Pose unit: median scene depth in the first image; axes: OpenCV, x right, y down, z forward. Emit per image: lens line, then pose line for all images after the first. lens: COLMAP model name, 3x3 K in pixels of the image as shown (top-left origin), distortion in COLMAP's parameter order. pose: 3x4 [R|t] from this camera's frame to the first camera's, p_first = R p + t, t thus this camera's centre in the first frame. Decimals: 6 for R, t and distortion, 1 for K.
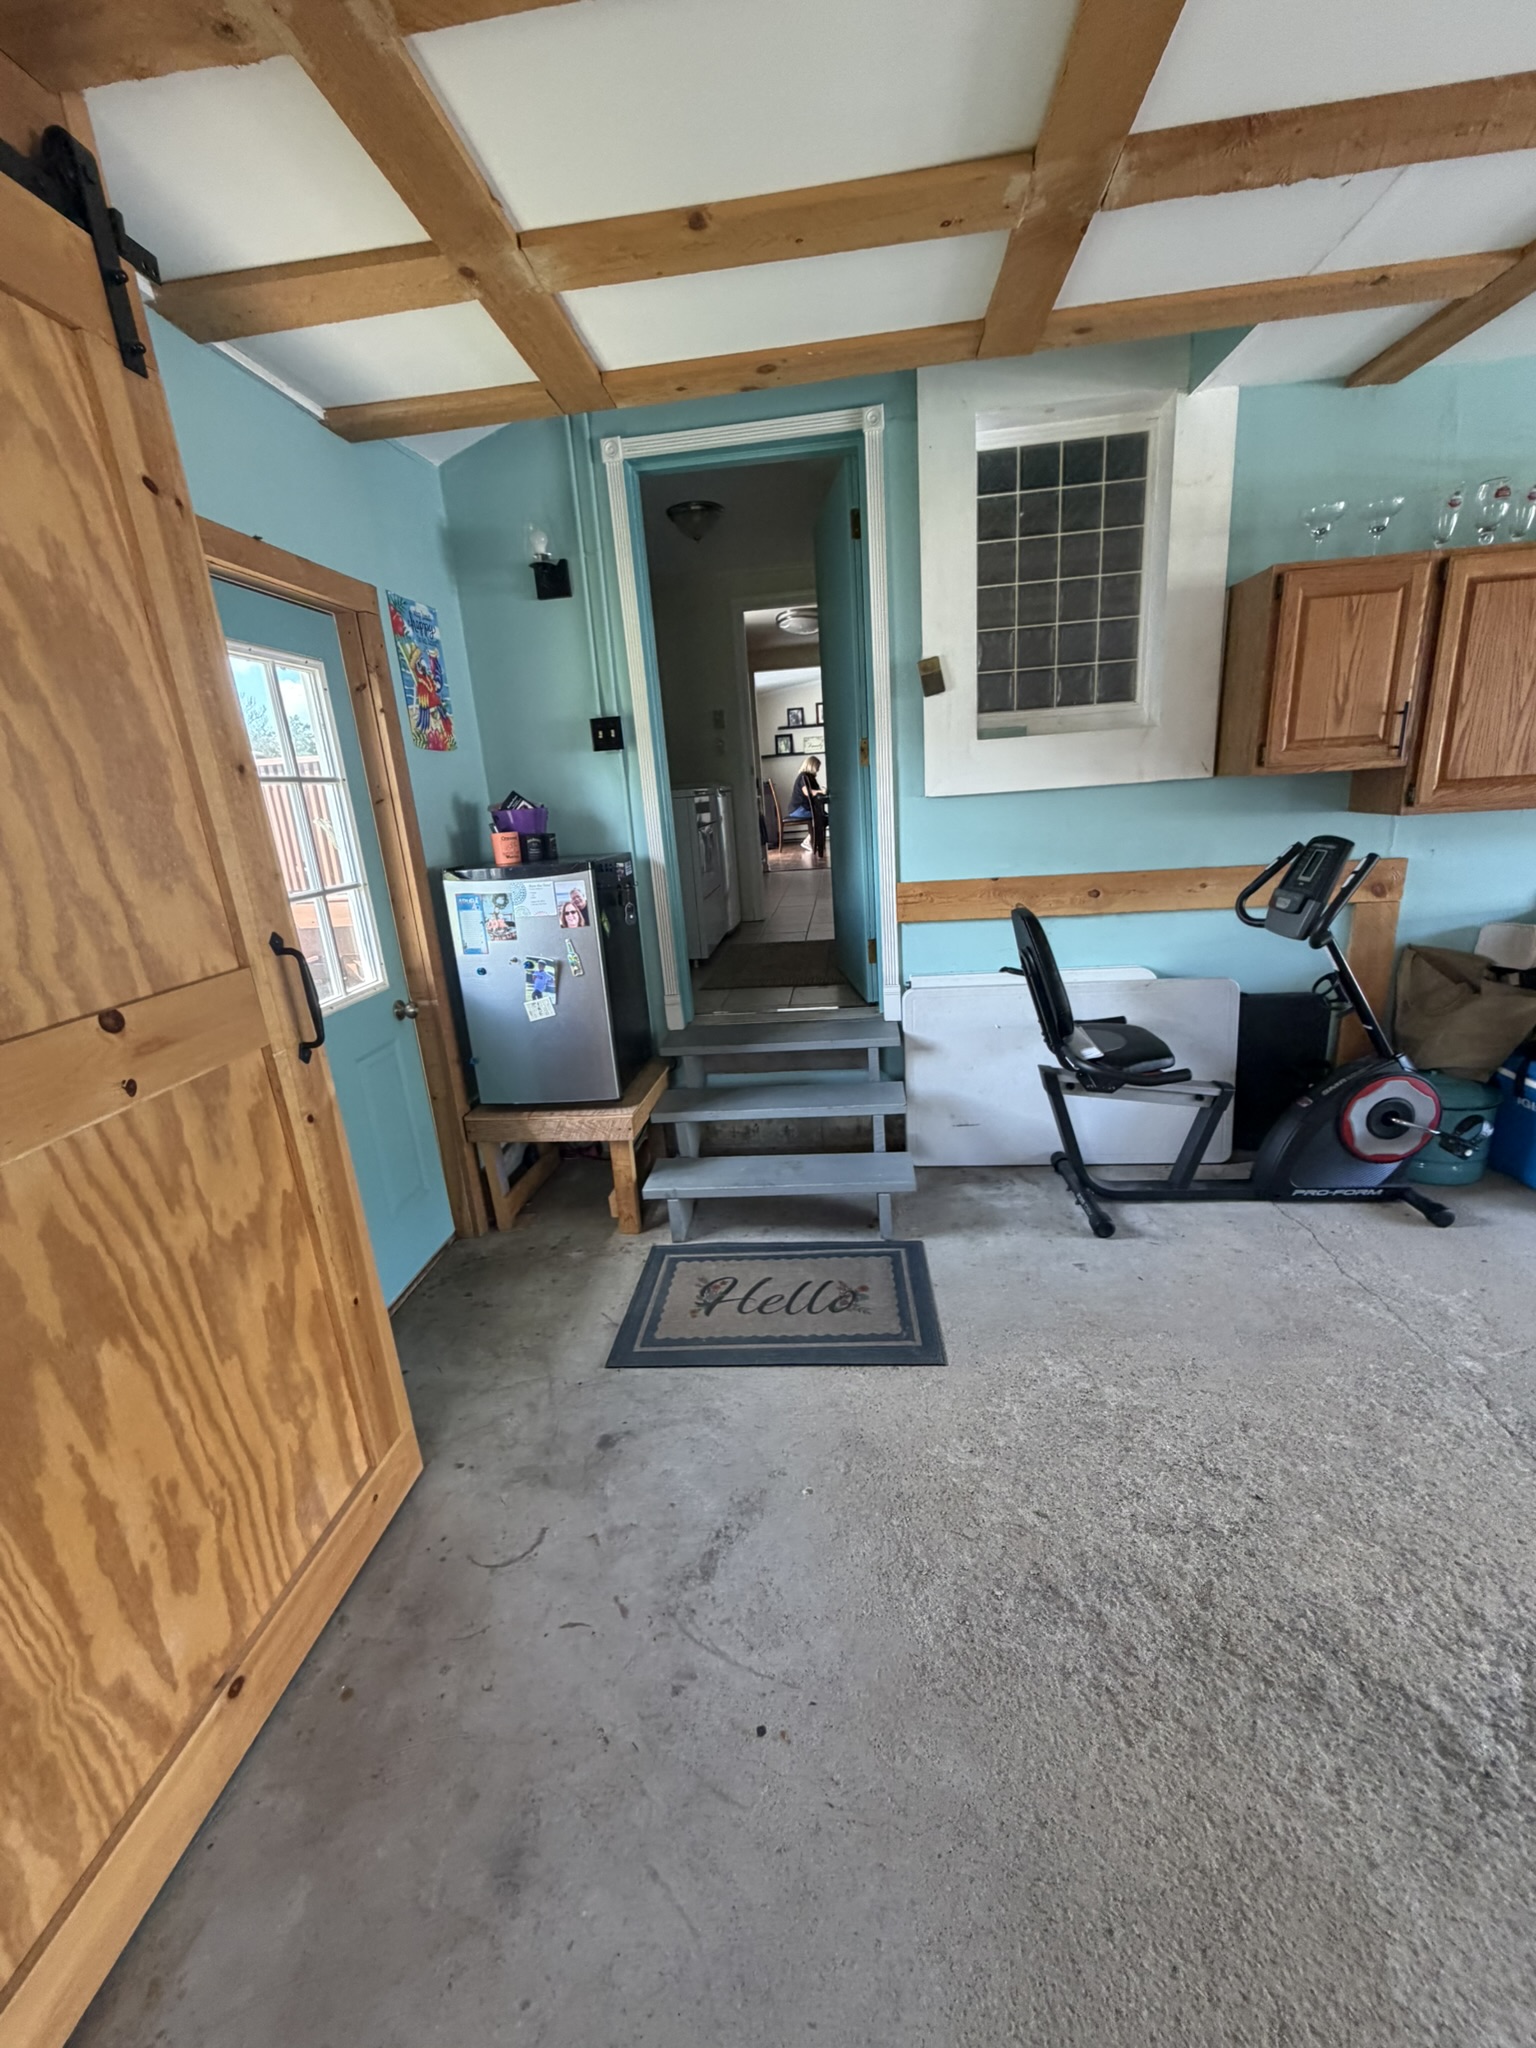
lens RADIAL K [[816.6, 0, 768.2], [0, 816.6, 1020.1], [0, 0, 1]] dist [0.000664, 0.000361]
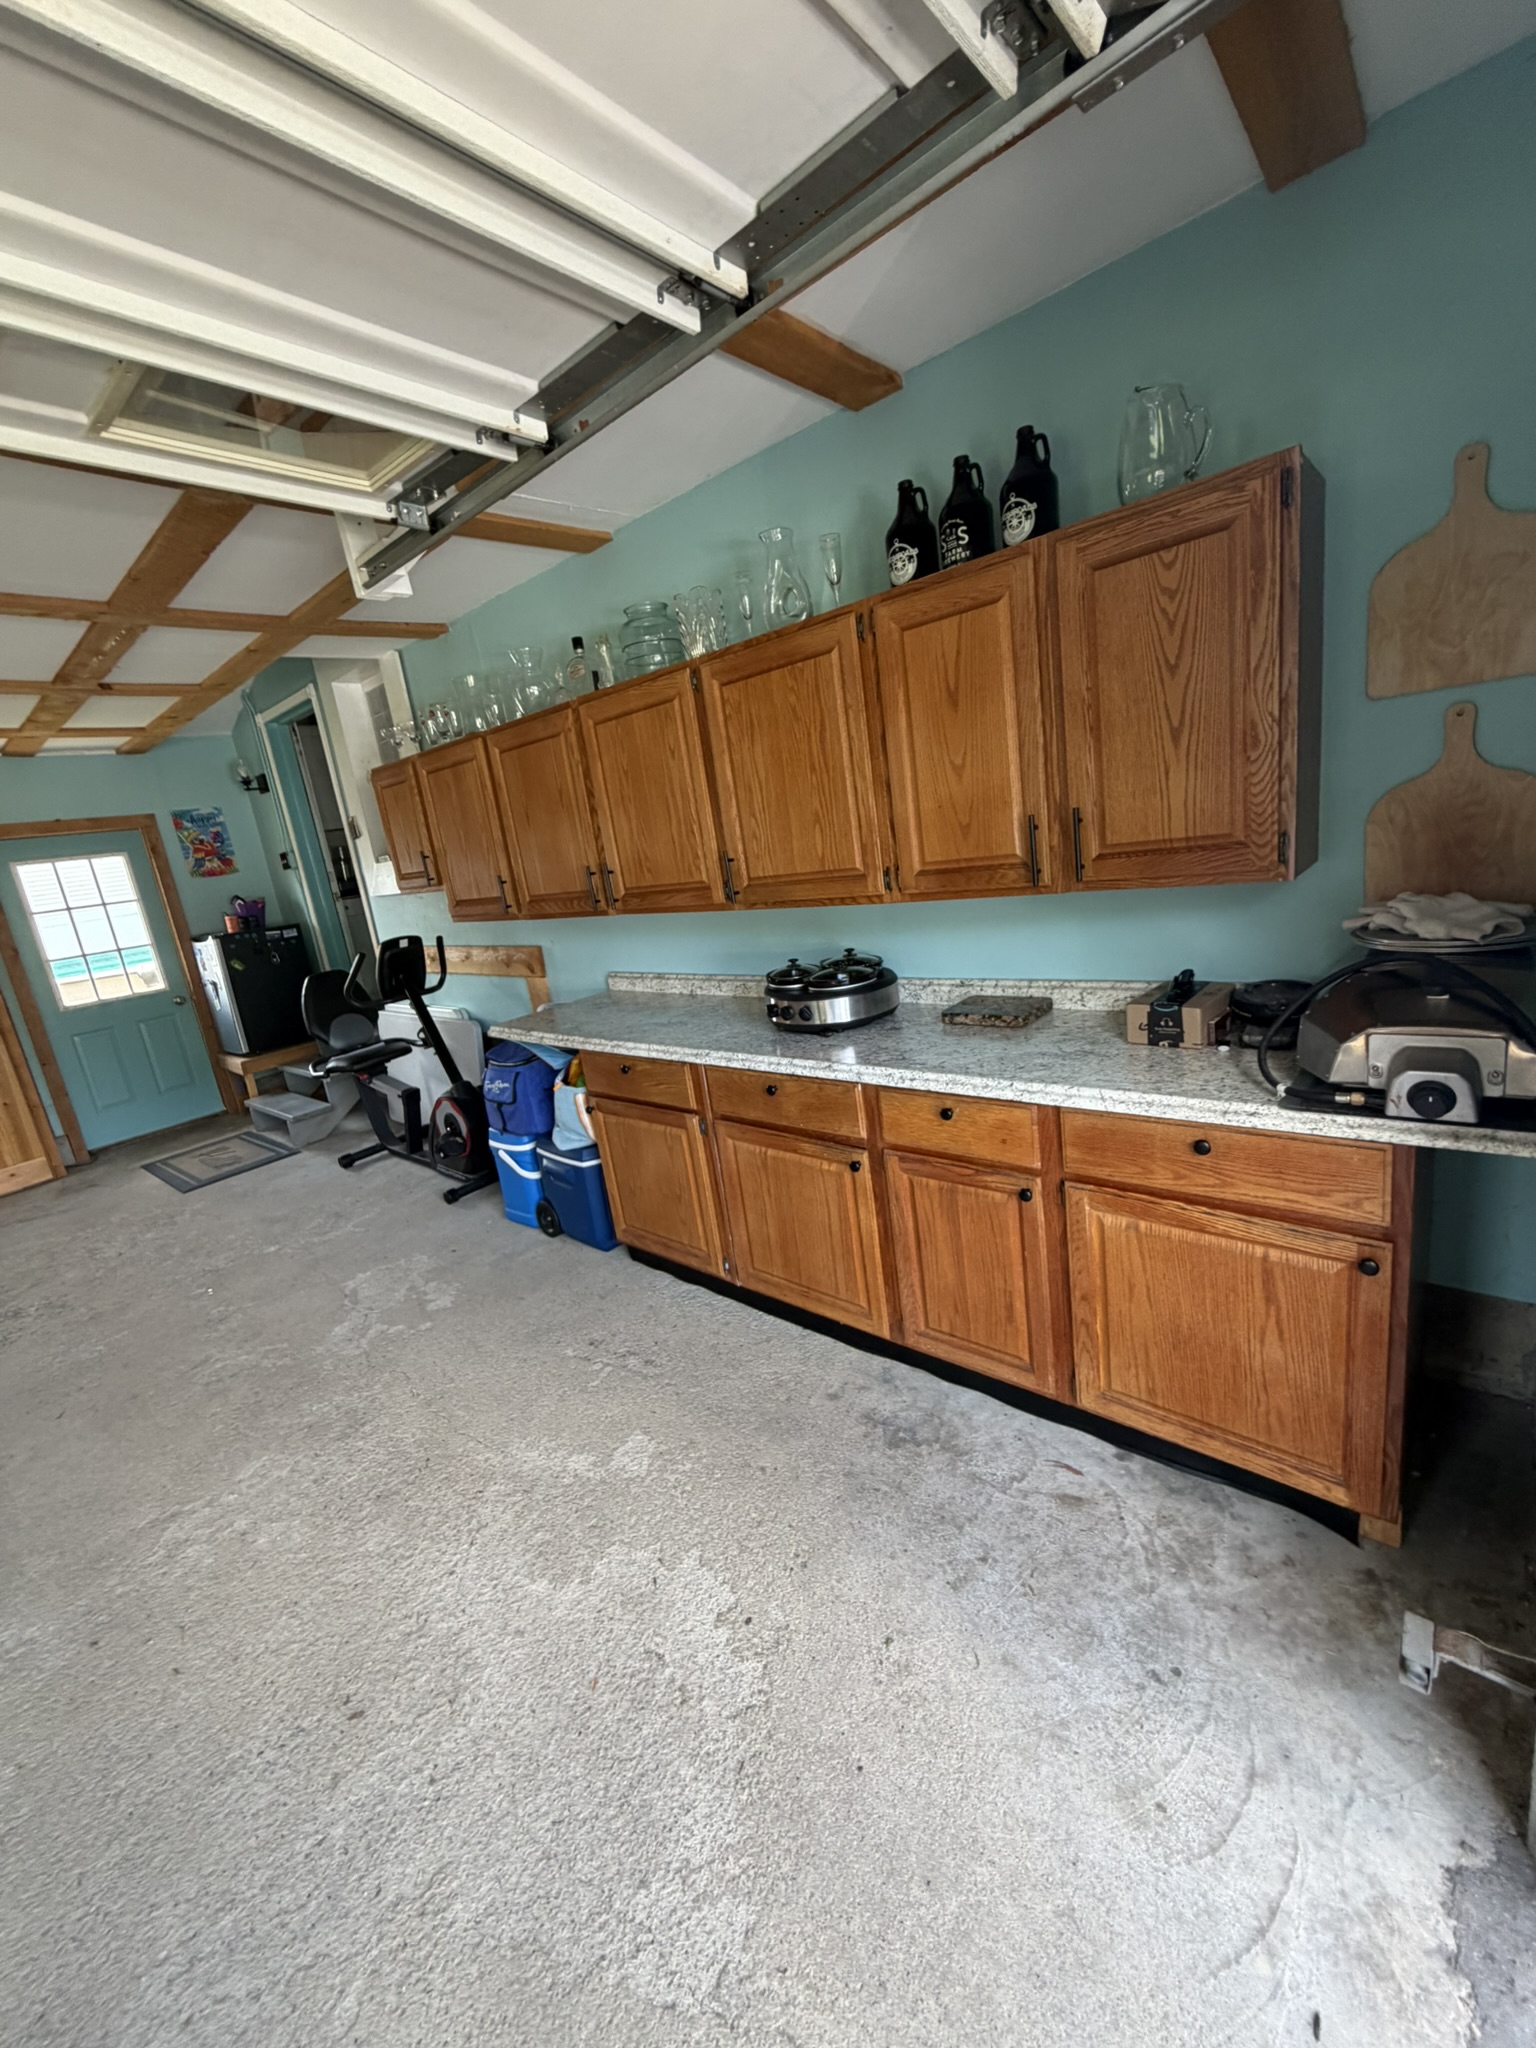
lens RADIAL K [[816.6, 0, 768.2], [0, 816.6, 1020.1], [0, 0, 1]] dist [0.000664, 0.000361]
pose [[0.810909, 0.093896, -0.577590, 2.330295], [-0.080275, 0.995561, 0.049141, -0.215382], [0.579640, 0.006517, 0.814846, 0.148789]]
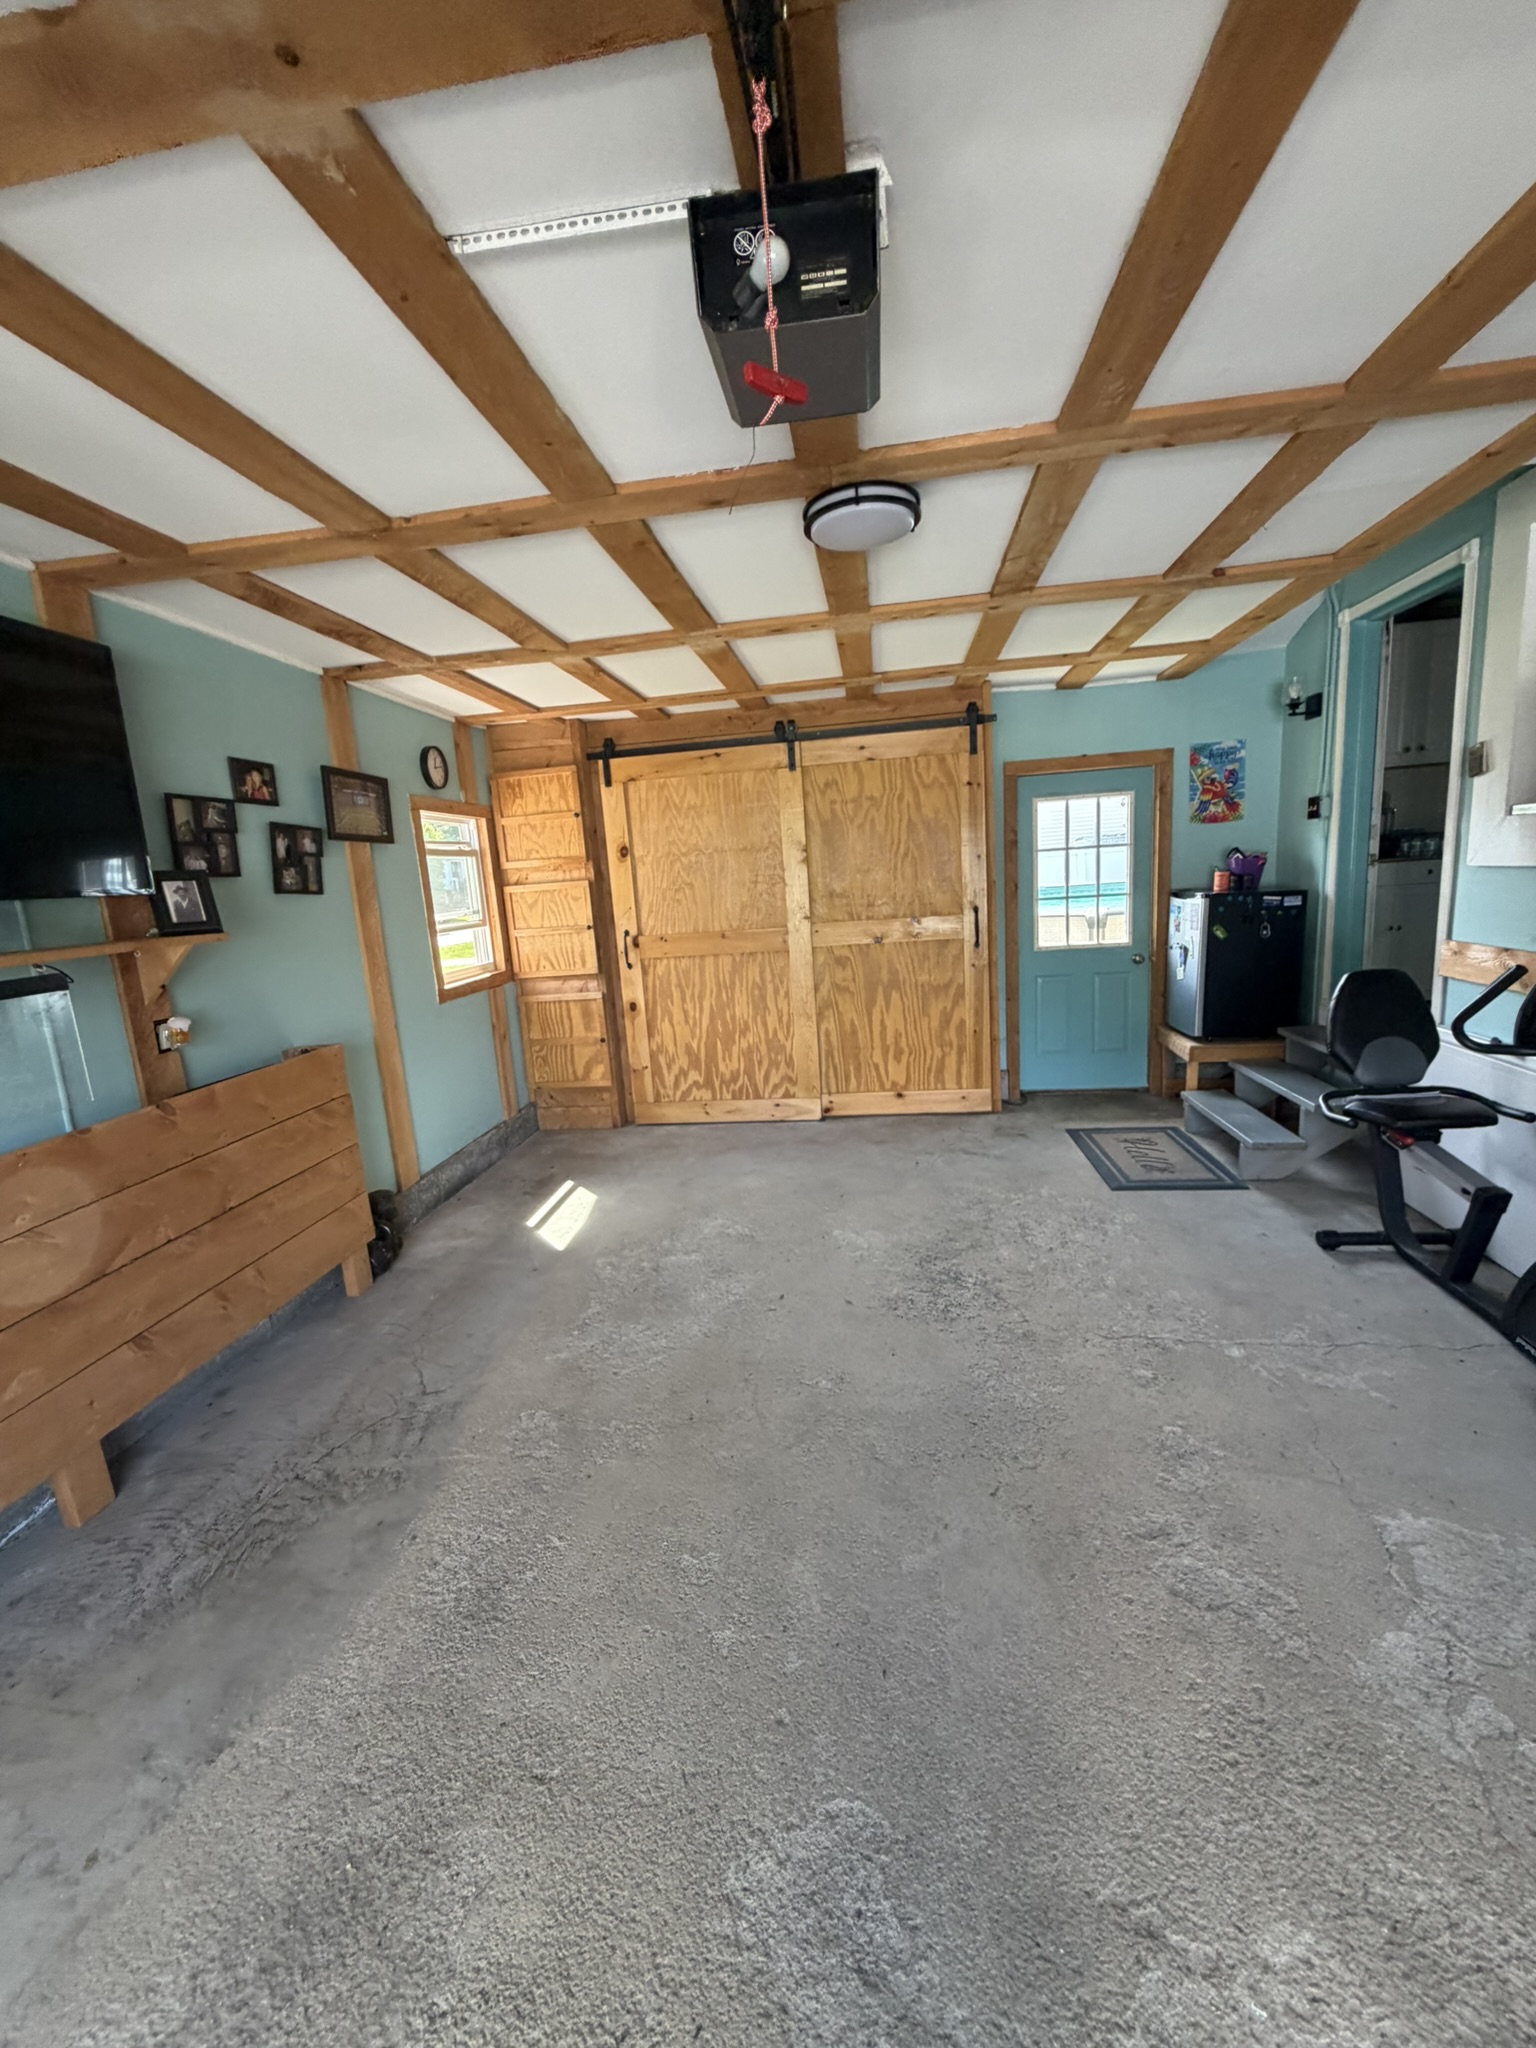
lens RADIAL K [[816.6, 0, 768.2], [0, 816.6, 1020.1], [0, 0, 1]] dist [0.000664, 0.000361]
pose [[-0.036400, 0.247376, -0.968236, 1.703095], [-0.205601, 0.946297, 0.249501, -0.201297], [0.977959, 0.208152, 0.016415, 0.140140]]
